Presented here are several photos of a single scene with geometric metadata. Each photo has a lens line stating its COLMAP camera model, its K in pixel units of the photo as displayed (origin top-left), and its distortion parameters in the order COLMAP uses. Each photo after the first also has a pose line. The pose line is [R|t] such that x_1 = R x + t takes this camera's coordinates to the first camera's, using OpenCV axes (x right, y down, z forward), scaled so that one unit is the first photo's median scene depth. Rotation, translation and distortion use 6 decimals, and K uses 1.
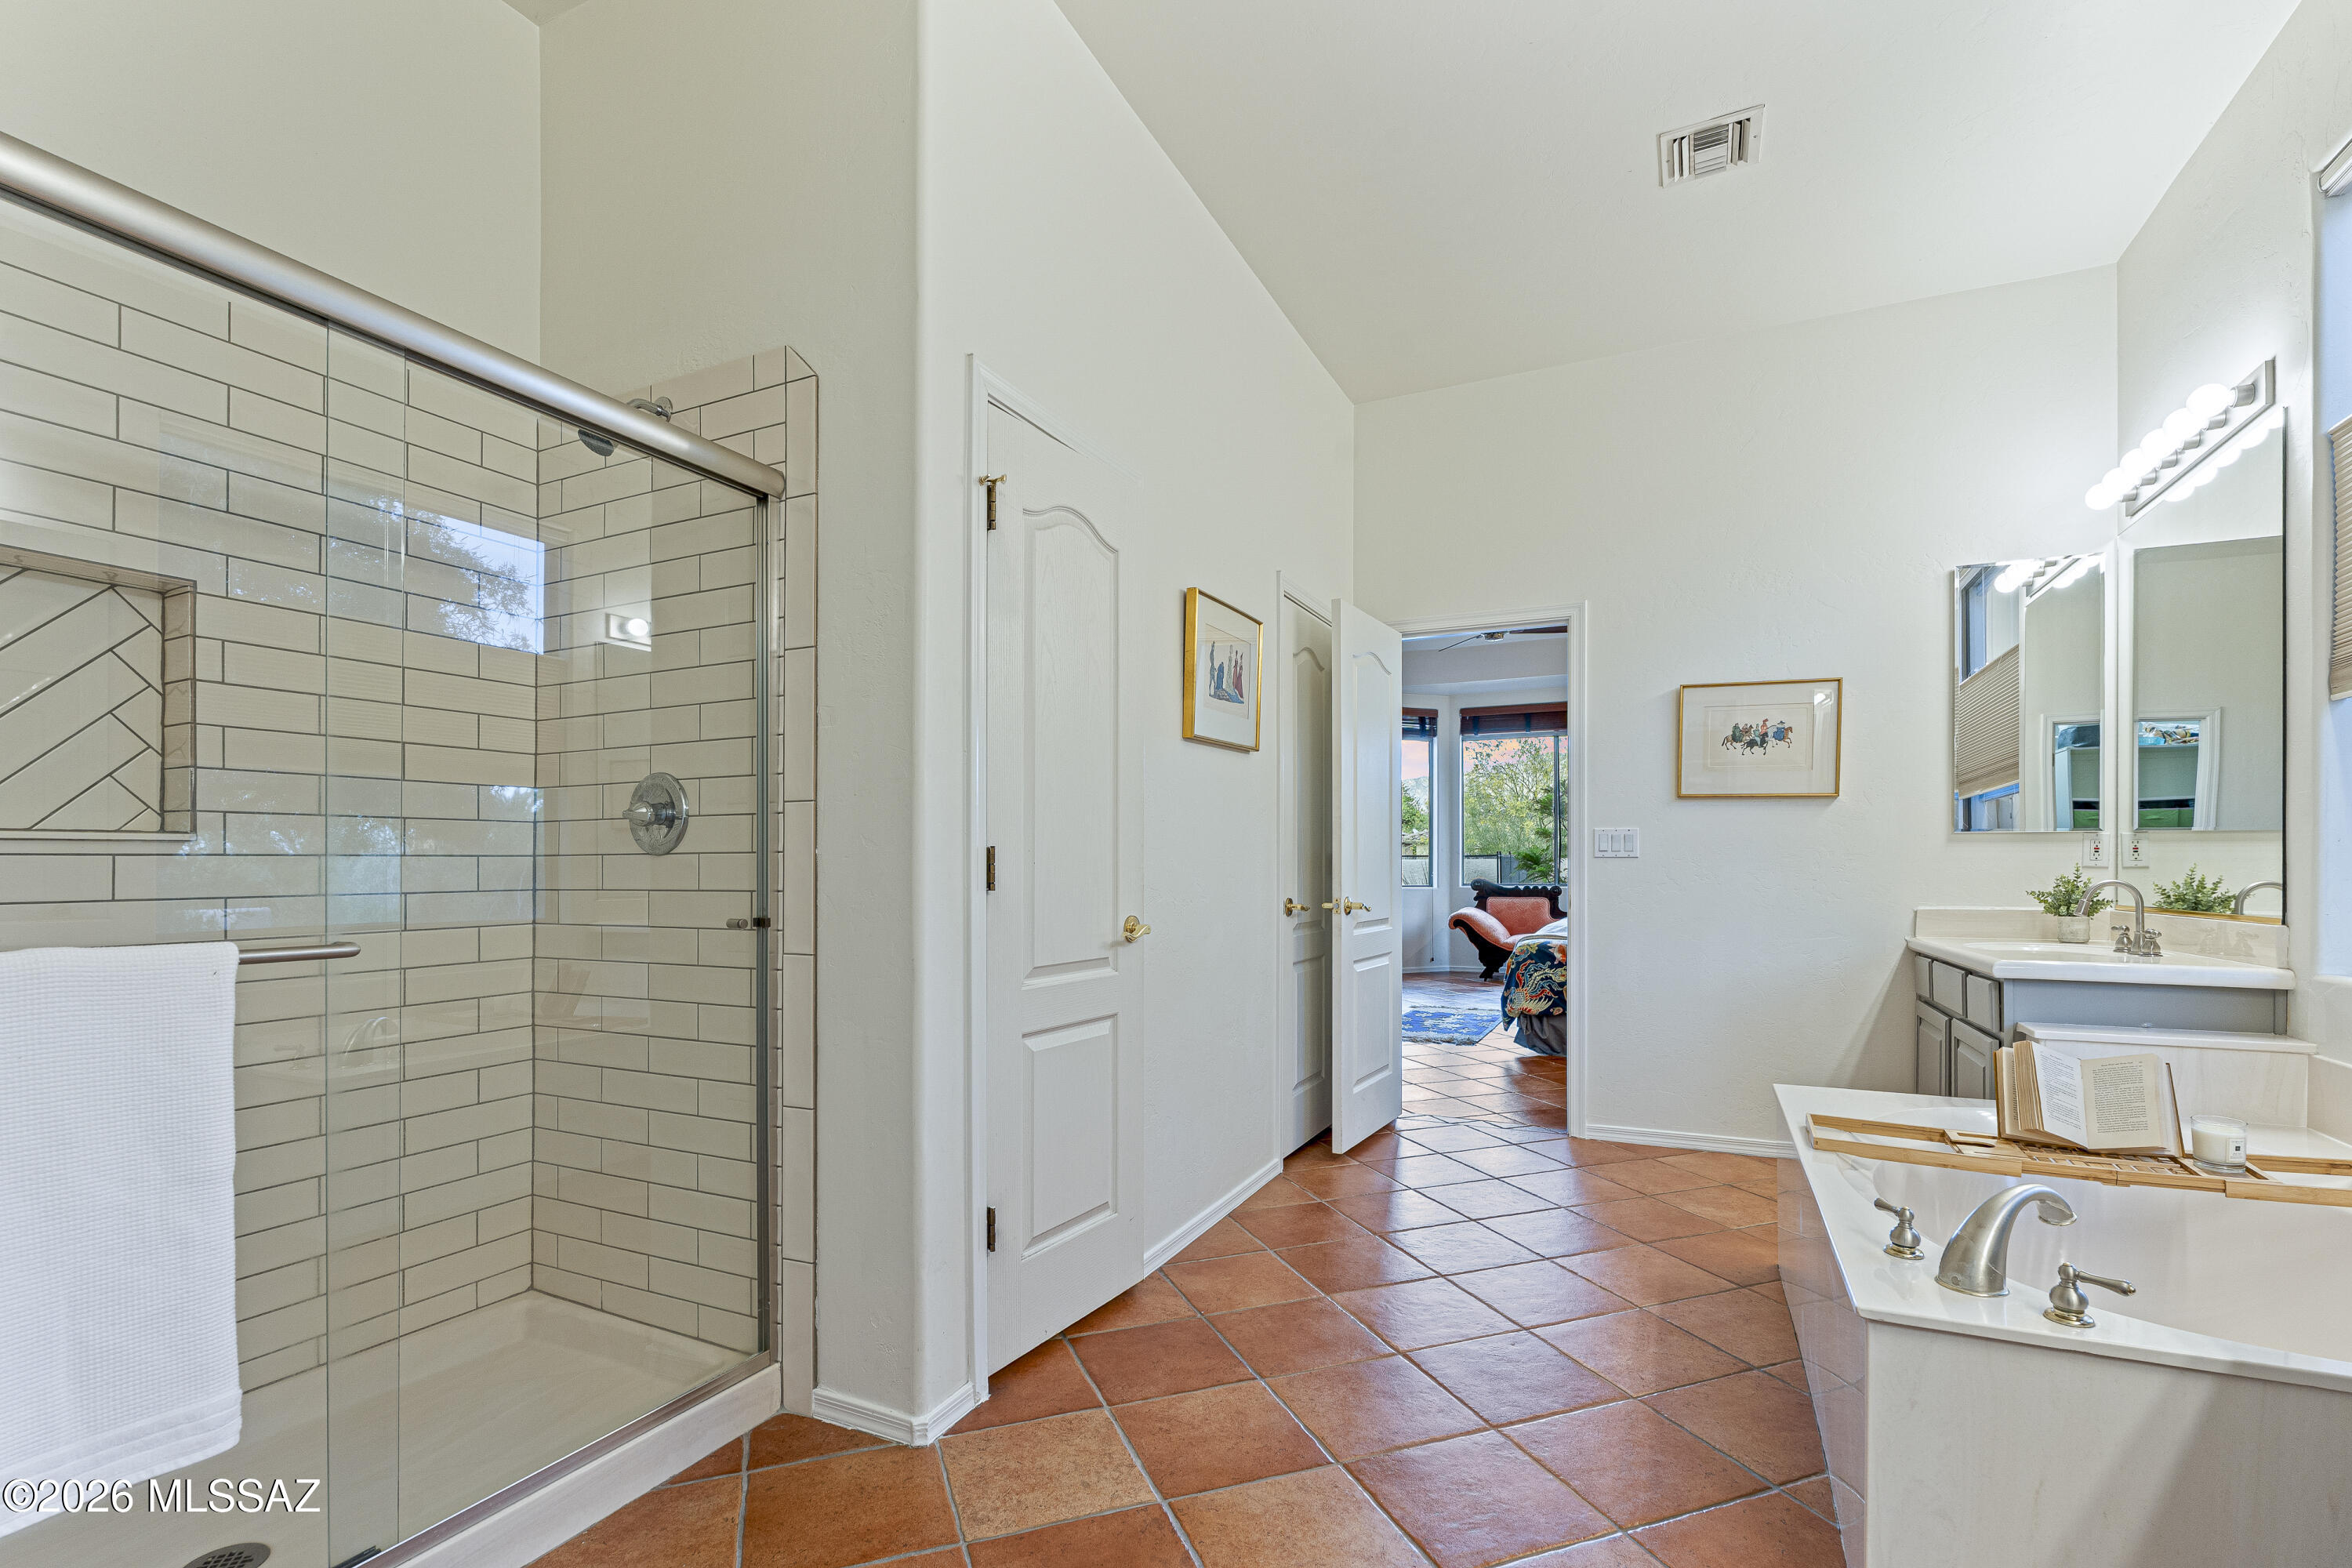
lens RADIAL K [[1060.6, 0, 1183.4], [0, 1060.6, 867.4], [0, 0, 1]] dist [-0.001405, 0.008026]
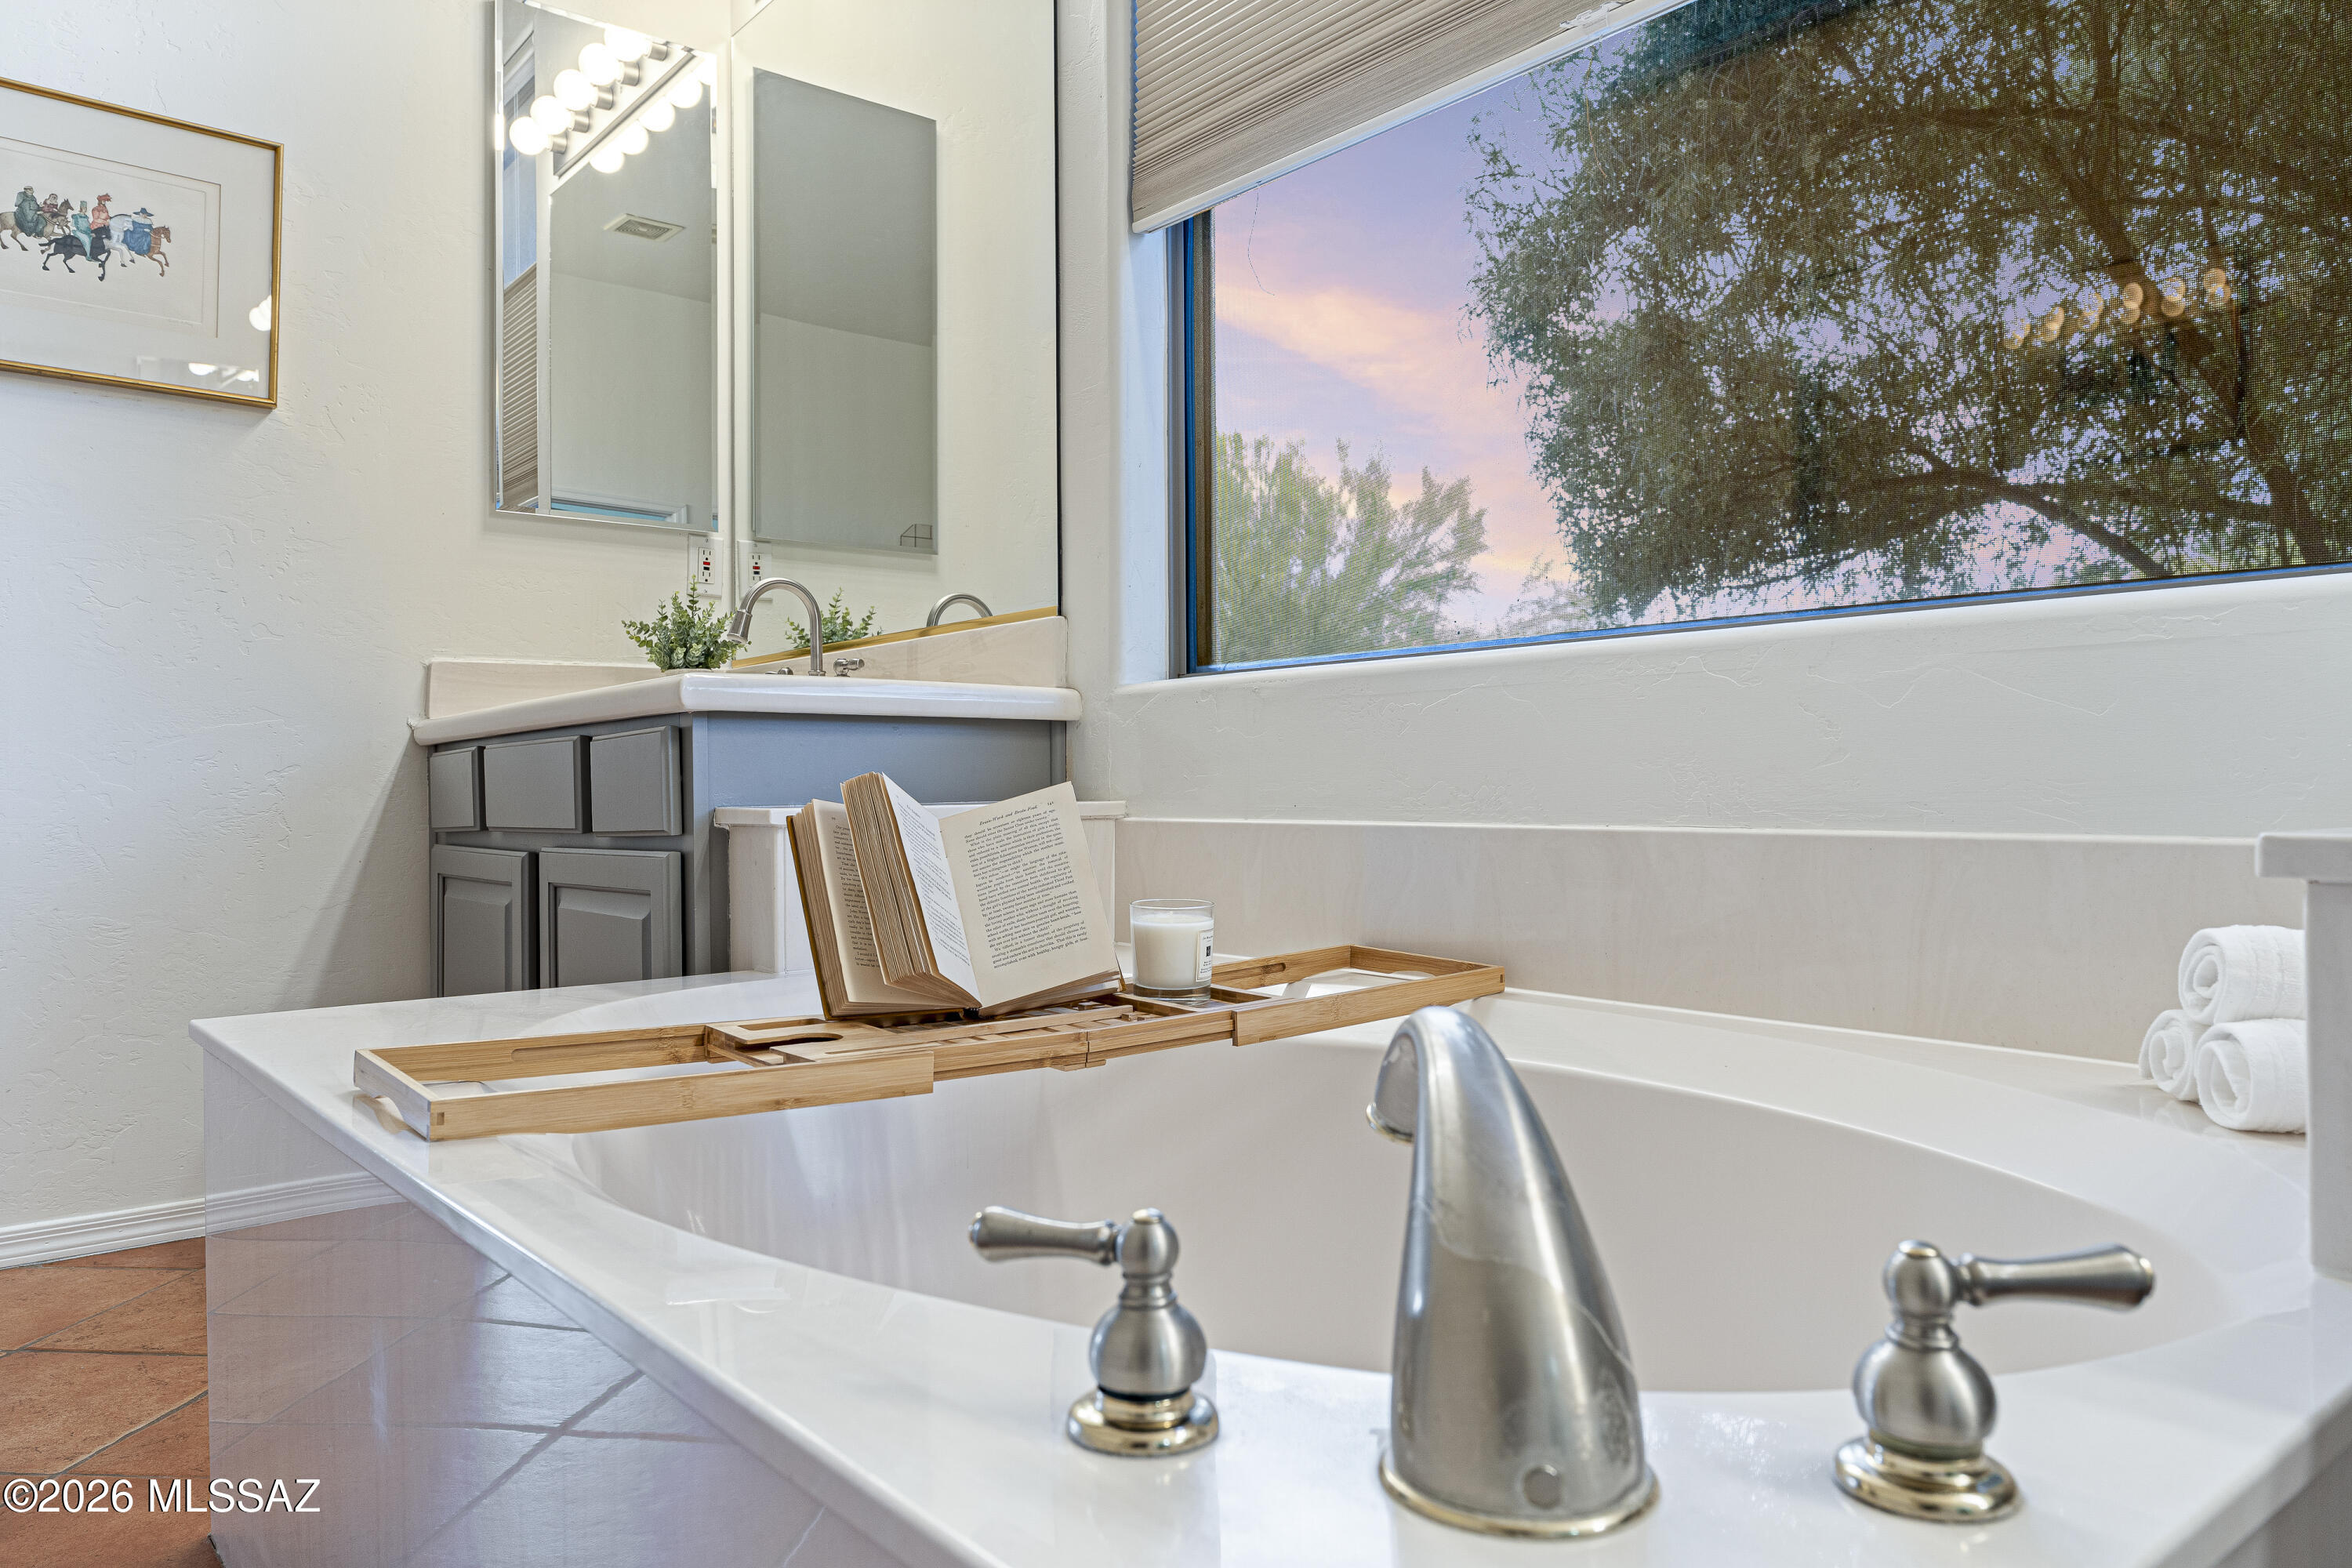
lens RADIAL K [[1582.6, 0, 1176.0], [0, 1582.6, 784.0], [0, 0, 1]] dist [0.005015, -0.004247]
pose [[0.416385, 0.005994, 0.909169, 0.229310], [0.005282, 0.999945, -0.009011, 0.140499], [-0.909173, 0.008554, 0.416331, 0.516973]]
